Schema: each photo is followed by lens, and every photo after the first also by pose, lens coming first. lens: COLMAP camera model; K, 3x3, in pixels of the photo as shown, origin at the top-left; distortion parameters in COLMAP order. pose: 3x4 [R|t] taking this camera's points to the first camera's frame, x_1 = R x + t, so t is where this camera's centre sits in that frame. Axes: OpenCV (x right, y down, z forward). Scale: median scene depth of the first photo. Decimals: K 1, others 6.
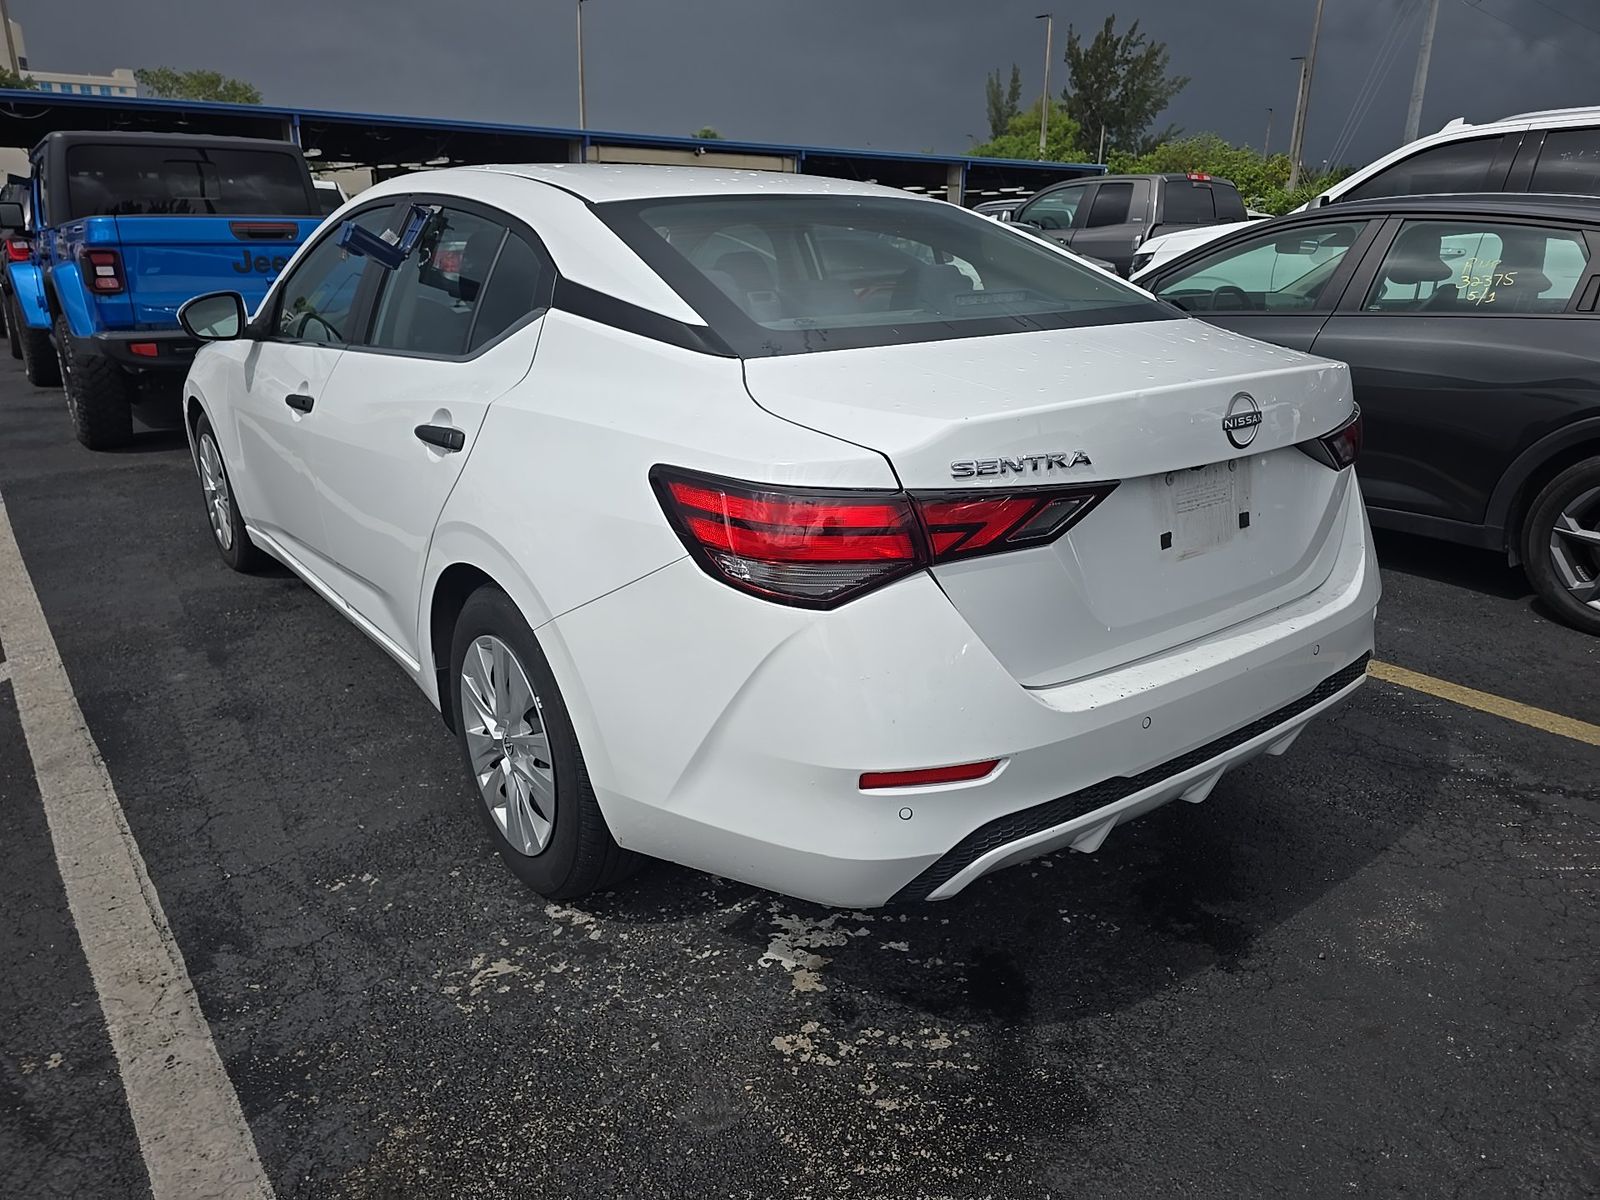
lens RADIAL K [[1075.7, 0, 797.3], [0, 1075.7, 596.5], [0, 0, 1]] dist [0.025236, -0.014569]
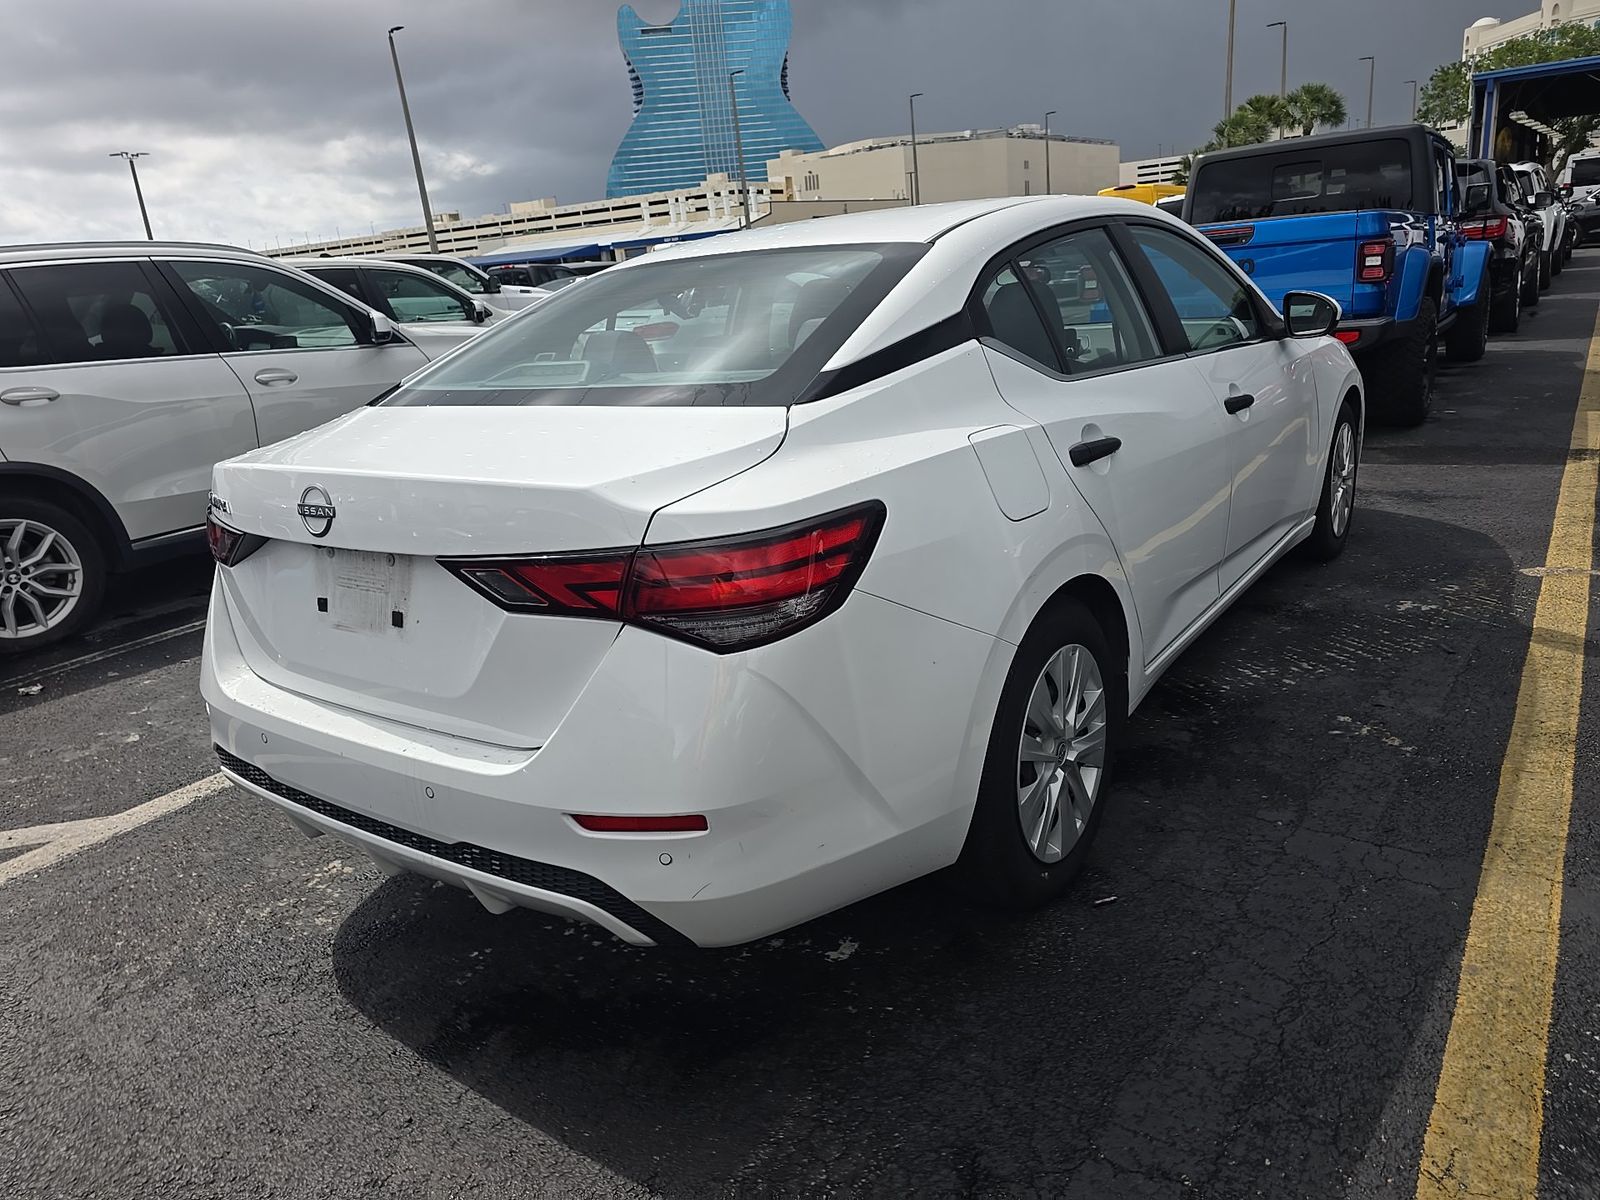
lens RADIAL K [[1075.7, 0, 799.6], [0, 1075.7, 604.1], [0, 0, 1]] dist [0.025236, -0.014569]
pose [[0.280074, 0.253455, -0.925915, 1.350141], [-0.219361, 0.955895, 0.195309, -0.337483], [0.934580, 0.148409, 0.323319, 0.982577]]
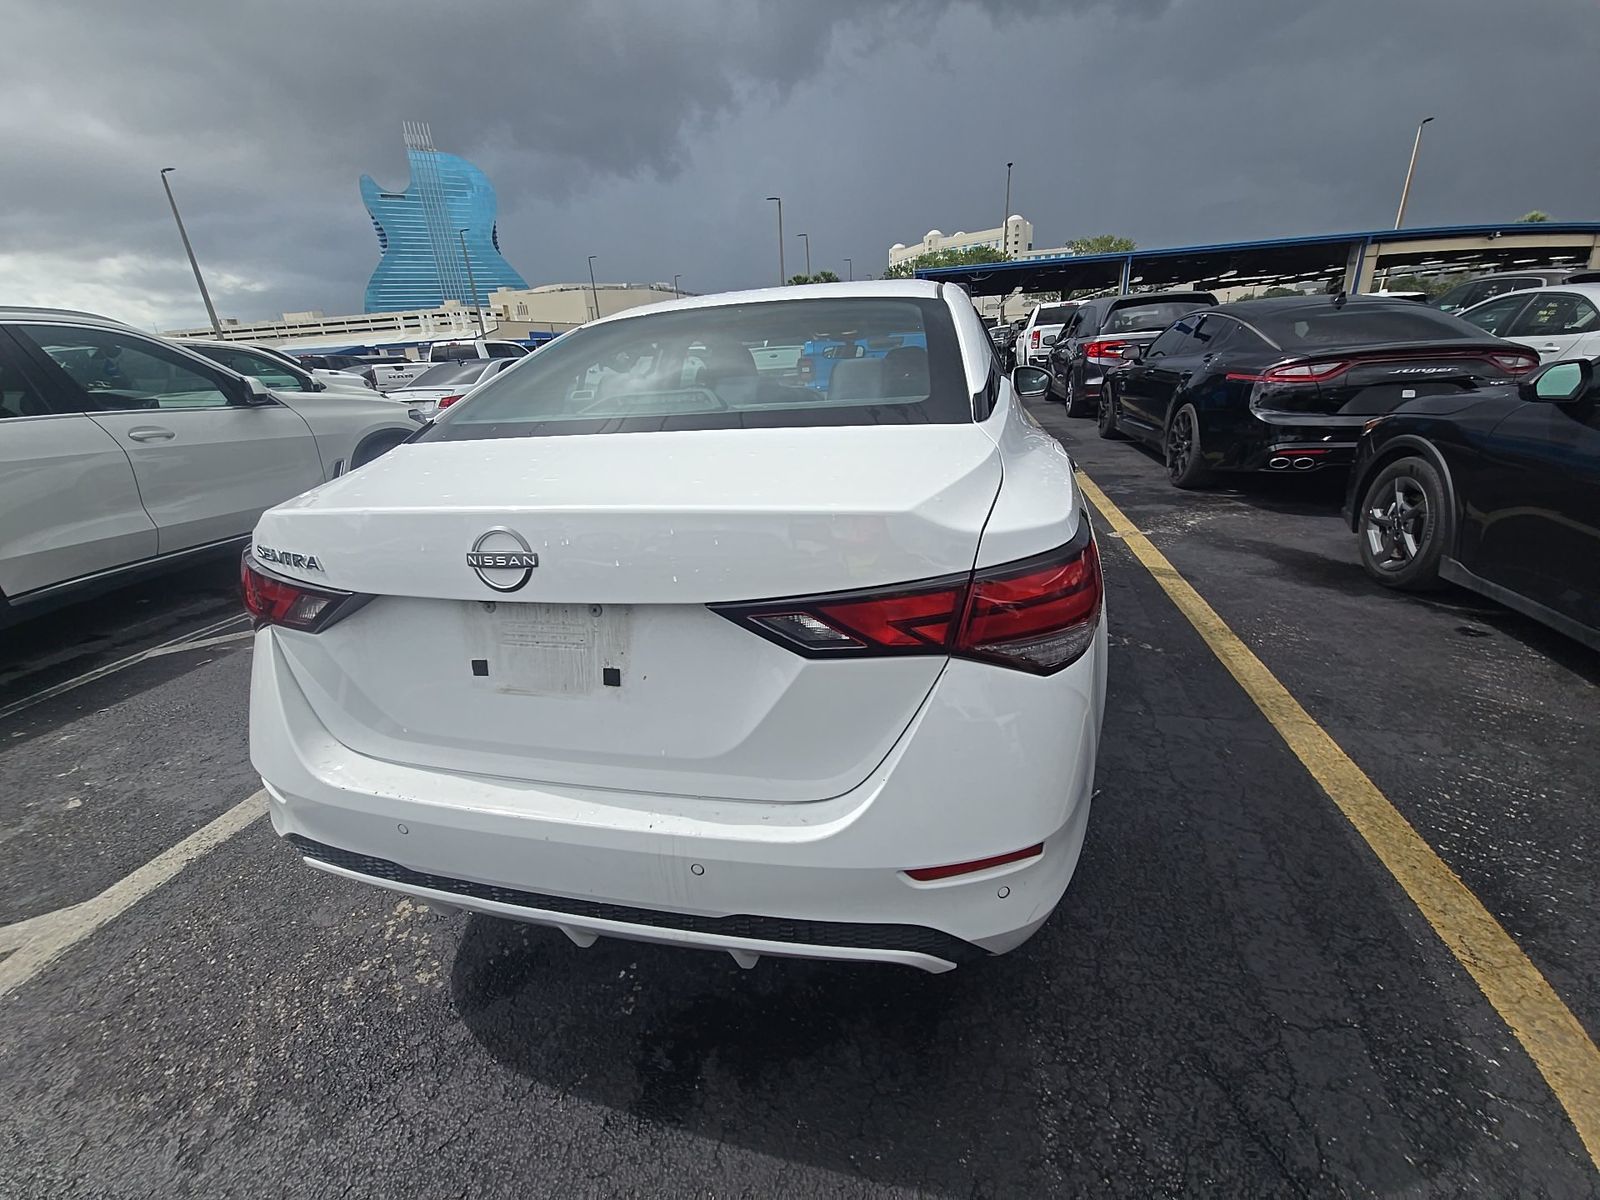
lens RADIAL K [[649.7, 0, 801.6], [0, 649.7, 598.3], [0, 0, 1]] dist [-0.000376, -0.003127]
pose [[0.623385, 0.237539, -0.744960, 0.832433], [-0.188953, 0.970266, 0.151264, -0.224998], [0.758741, 0.046466, 0.649733, 0.751721]]
